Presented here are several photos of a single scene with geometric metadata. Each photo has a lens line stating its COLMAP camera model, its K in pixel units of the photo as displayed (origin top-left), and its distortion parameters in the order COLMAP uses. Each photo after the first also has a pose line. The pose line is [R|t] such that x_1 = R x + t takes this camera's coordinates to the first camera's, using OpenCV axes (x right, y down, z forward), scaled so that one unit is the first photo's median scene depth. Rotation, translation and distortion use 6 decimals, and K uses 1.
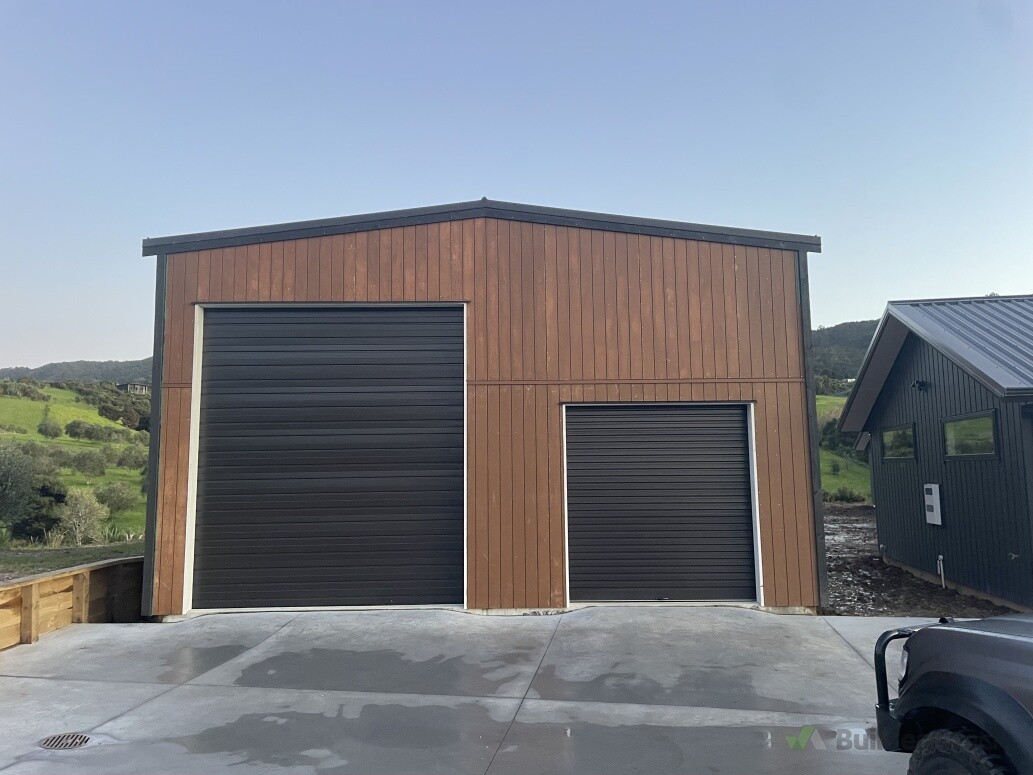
lens RADIAL K [[779.0, 0, 511.9], [0, 779.0, 383.4], [0, 0, 1]] dist [0.053072, -0.036434]
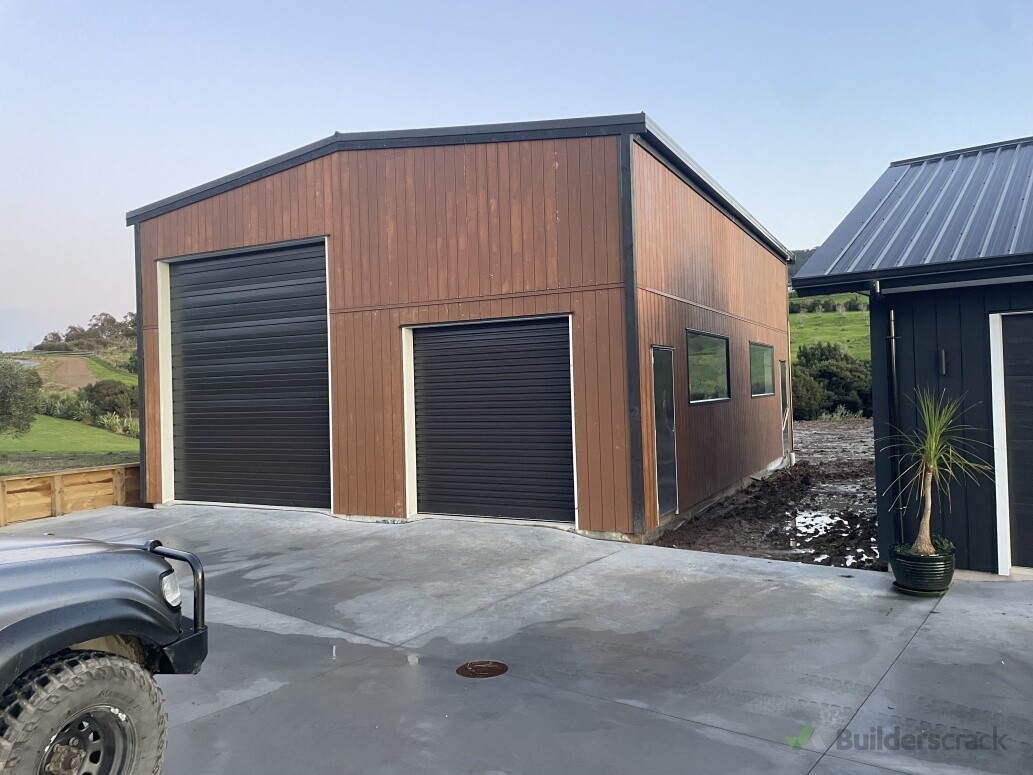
lens RADIAL K [[779.0, 0, 518.8], [0, 779.0, 388.9], [0, 0, 1]] dist [0.053072, -0.036434]
pose [[0.877880, -0.013339, -0.478694, 0.689516], [0.073084, 0.991634, 0.106397, 0.009227], [0.473270, -0.128389, 0.871511, 0.160642]]
